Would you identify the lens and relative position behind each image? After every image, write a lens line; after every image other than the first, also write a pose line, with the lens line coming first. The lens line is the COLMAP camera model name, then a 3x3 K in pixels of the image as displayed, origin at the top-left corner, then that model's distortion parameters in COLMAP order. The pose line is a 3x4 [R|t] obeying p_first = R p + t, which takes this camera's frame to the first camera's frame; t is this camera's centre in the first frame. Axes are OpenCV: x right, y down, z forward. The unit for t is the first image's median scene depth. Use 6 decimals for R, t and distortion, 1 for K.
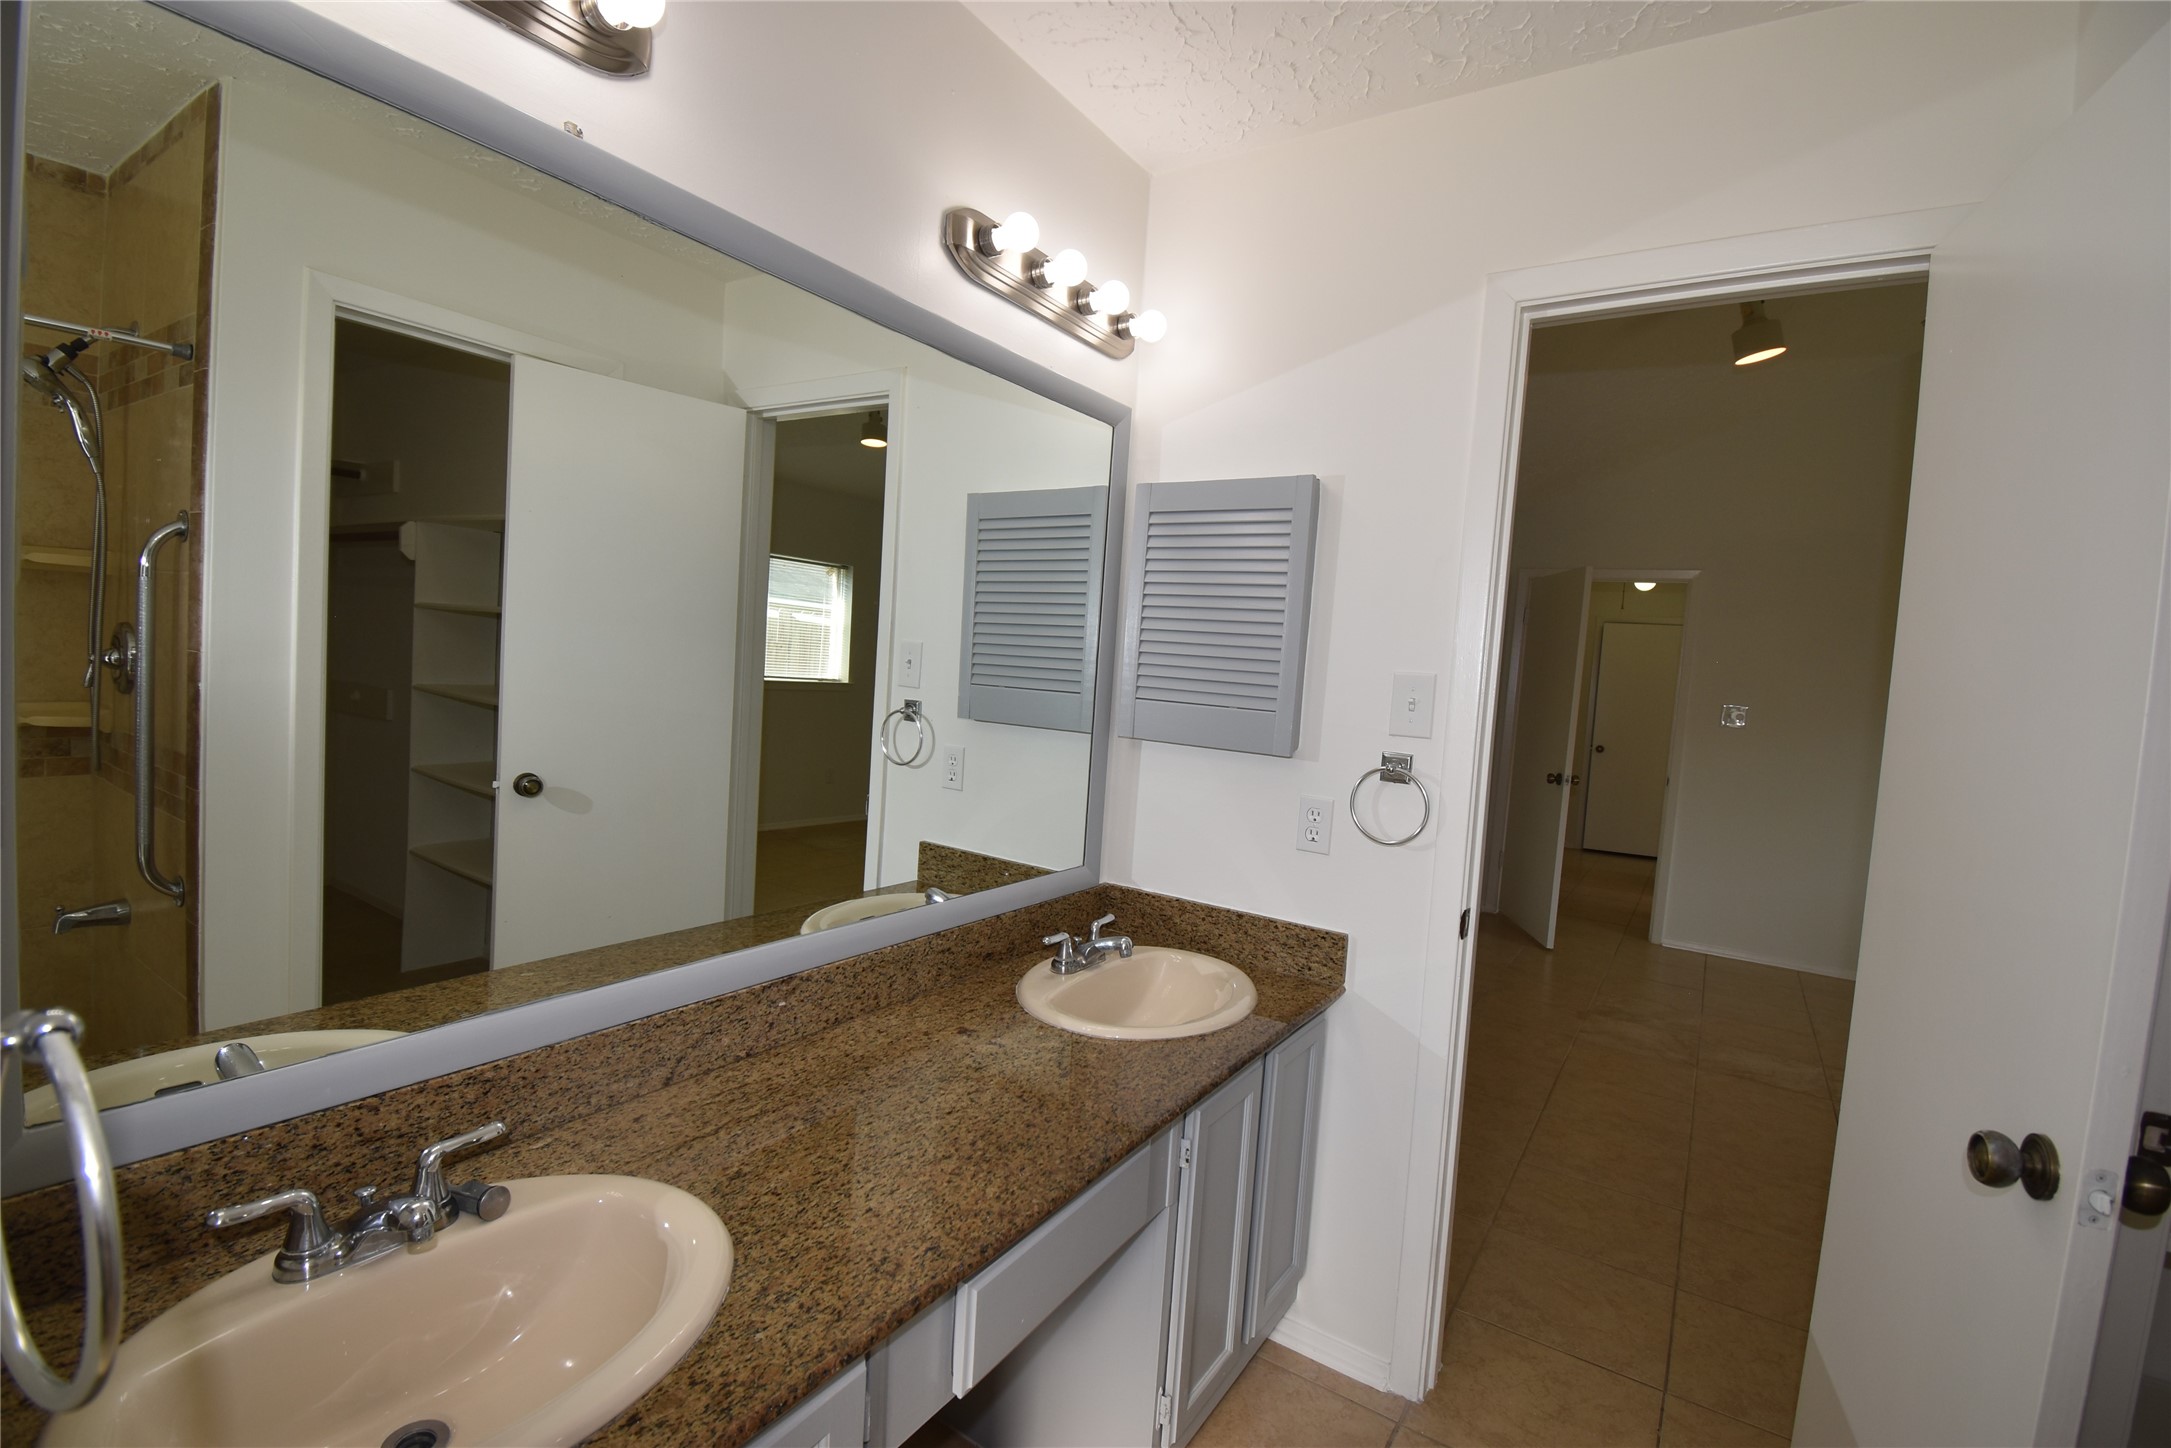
lens RADIAL K [[964.2, 0, 1081.3], [0, 964.2, 722.7], [0, 0, 1]] dist [0.018358, -0.026403]
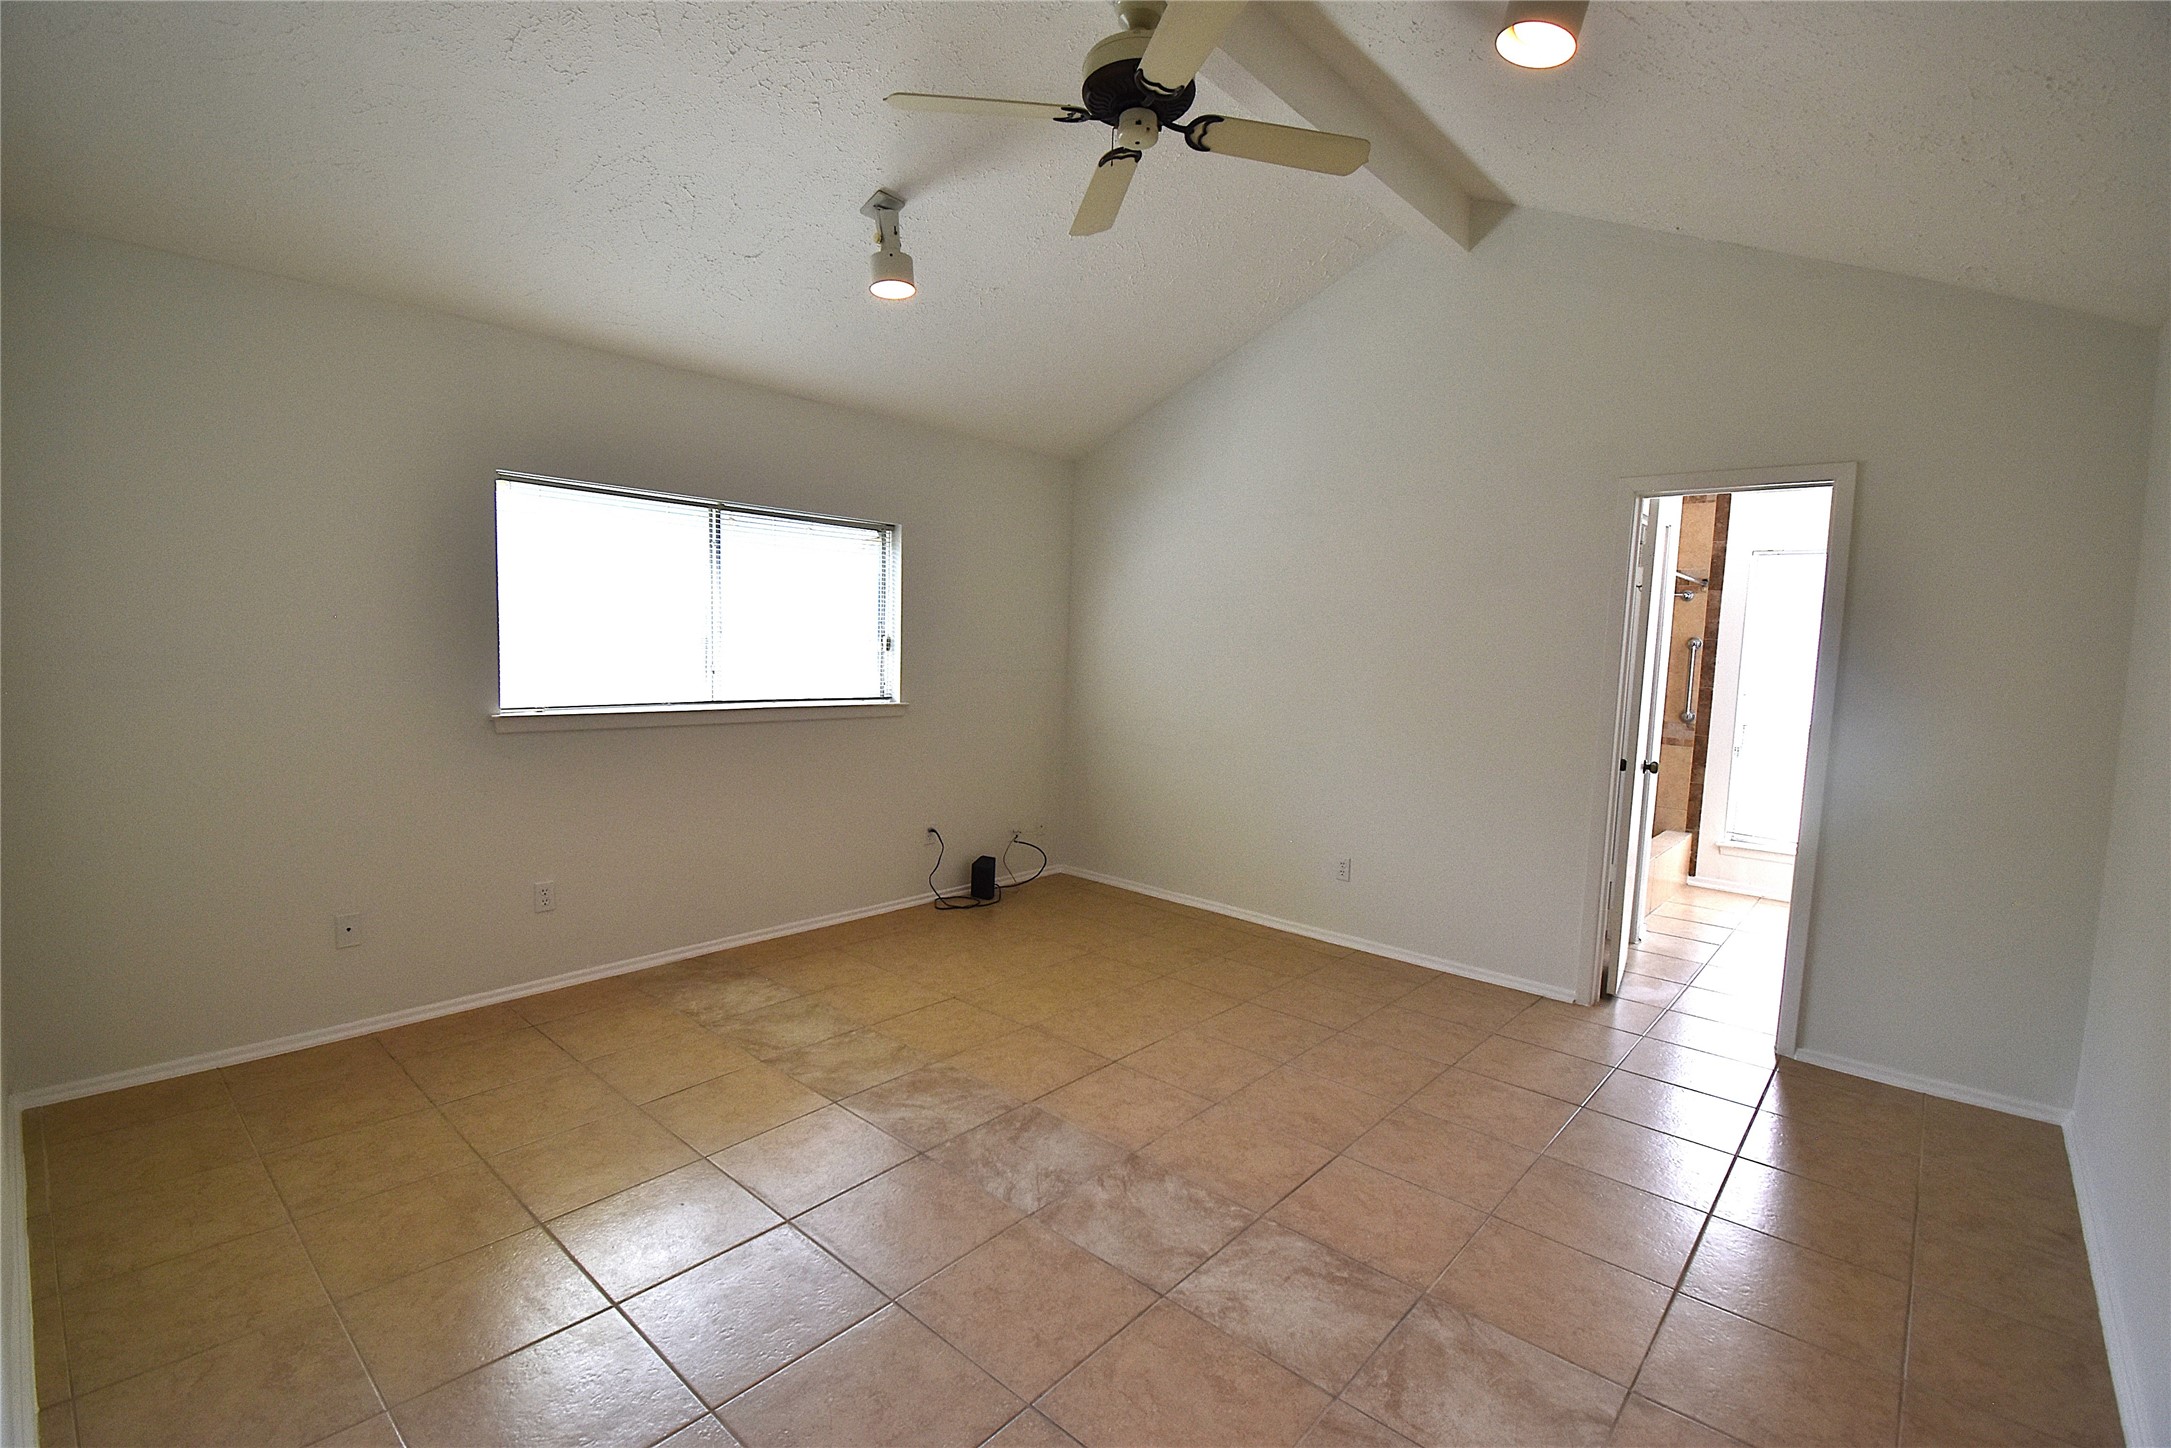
lens RADIAL K [[976.8, 0, 1077.9], [0, 976.8, 726.8], [0, 0, 1]] dist [0.018302, -0.028494]
pose [[-0.985539, -0.111302, 0.127770, 1.598281], [-0.090093, 0.982800, 0.161203, -0.114331], [-0.143515, 0.147361, -0.978615, 3.095886]]
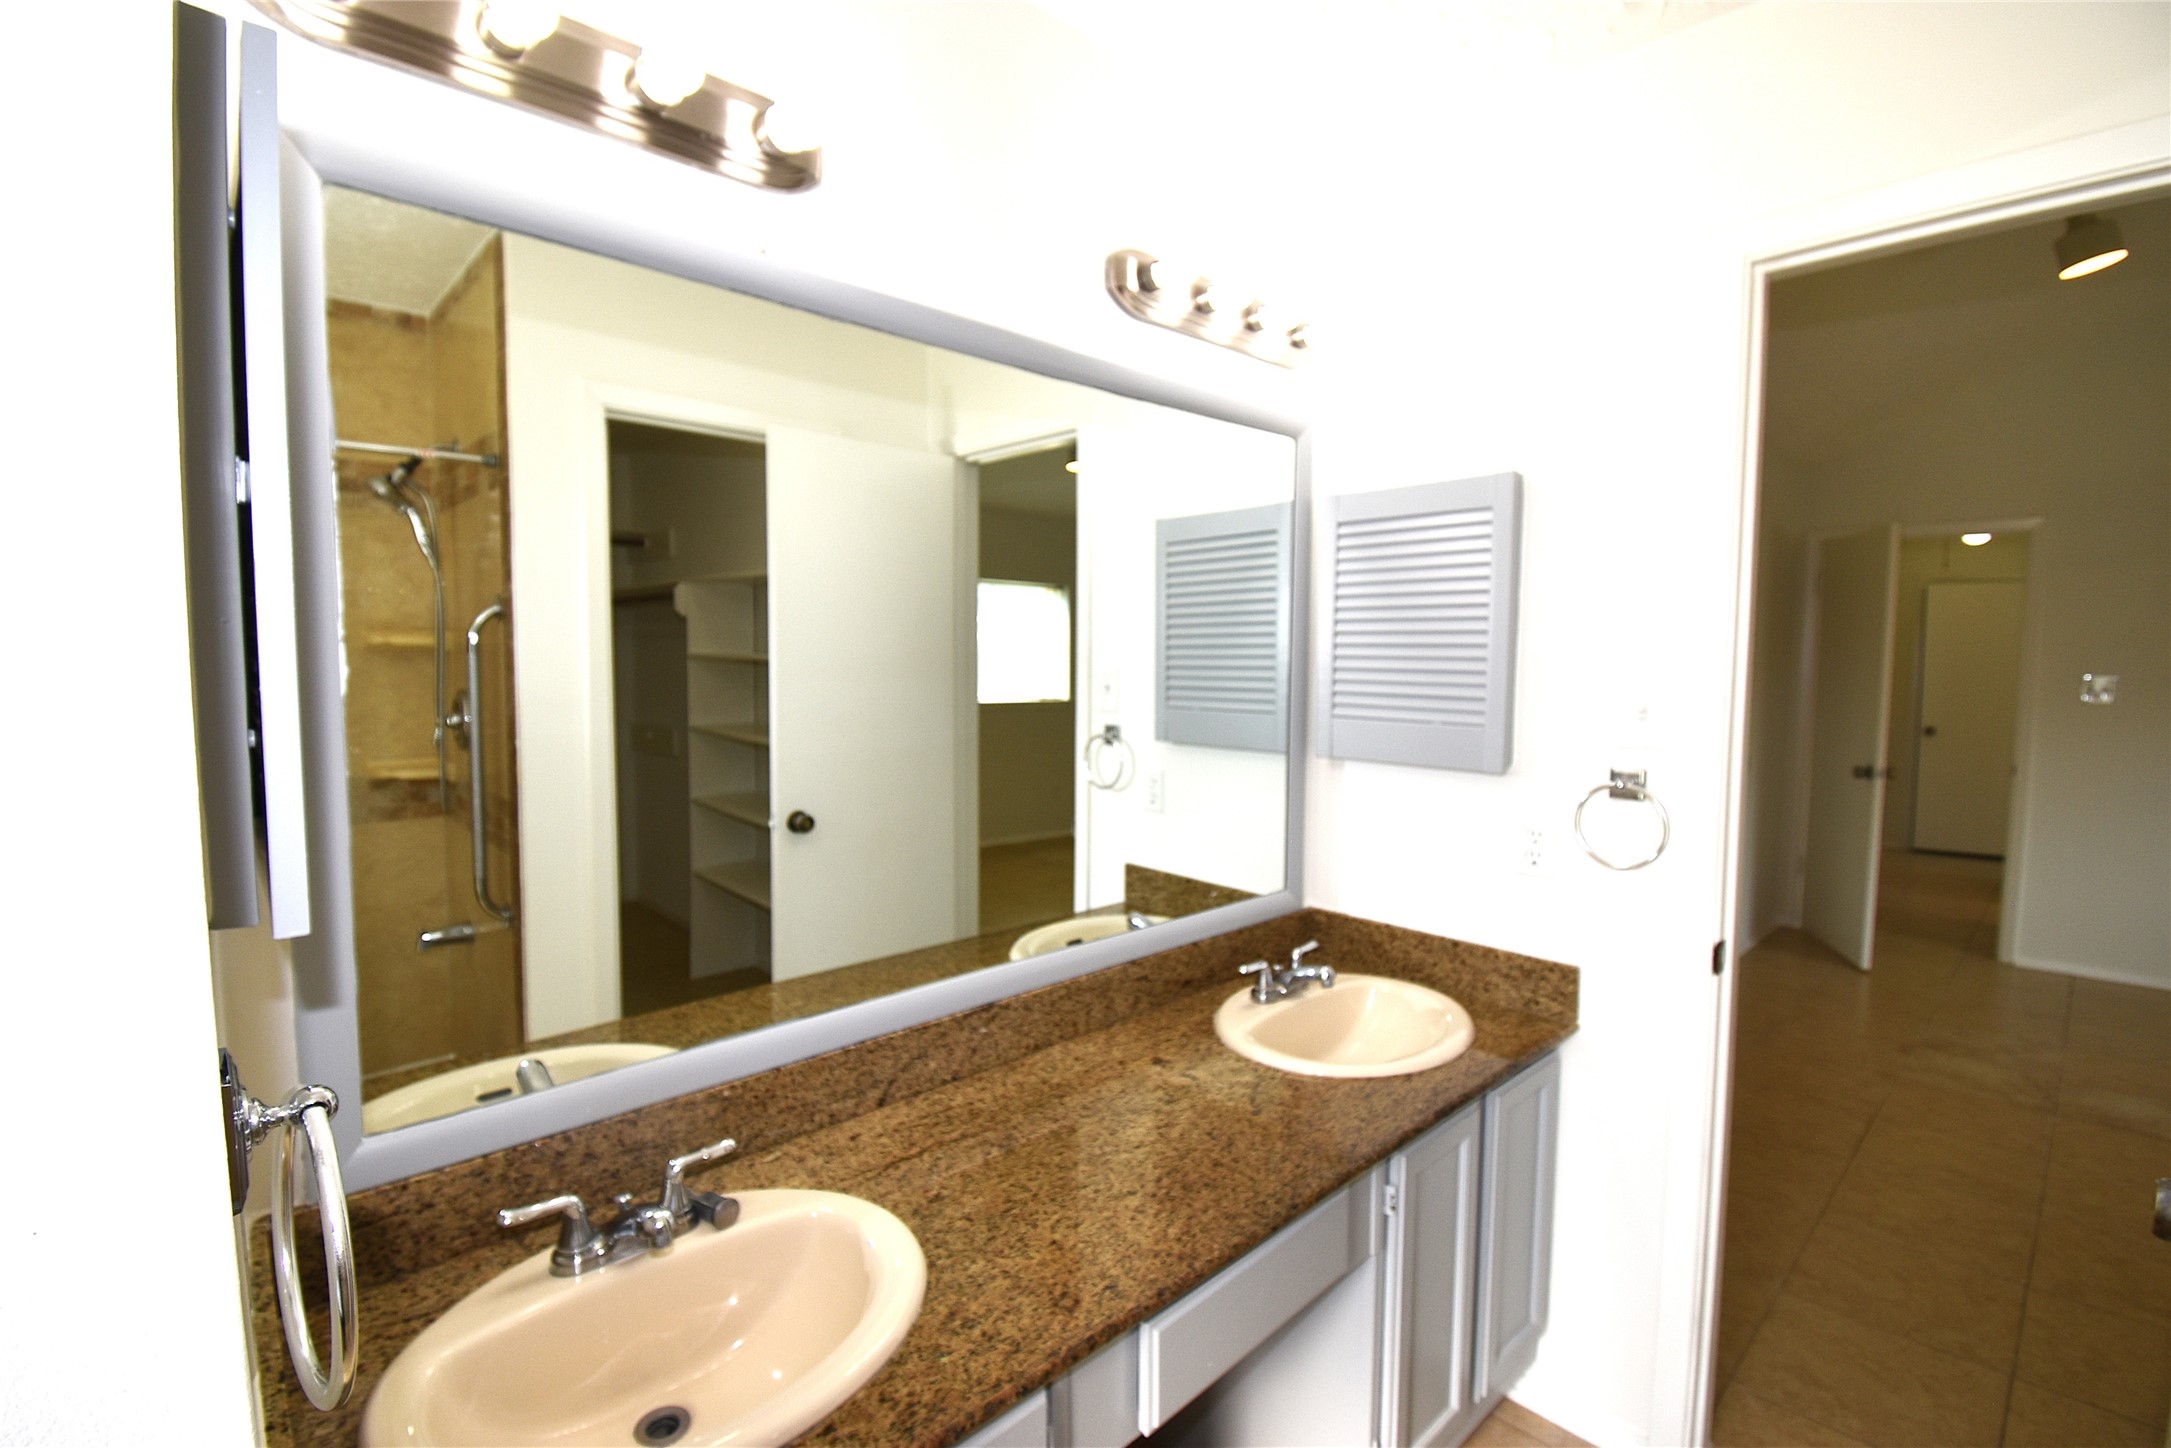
lens RADIAL K [[966.2, 0, 1080.8], [0, 966.2, 724.0], [0, 0, 1]] dist [0.019169, -0.026868]
pose [[0.971497, -0.043667, -0.232994, 0.042882], [0.042956, 0.999044, -0.008129, -0.024021], [0.233126, -0.002111, 0.972444, -0.002562]]
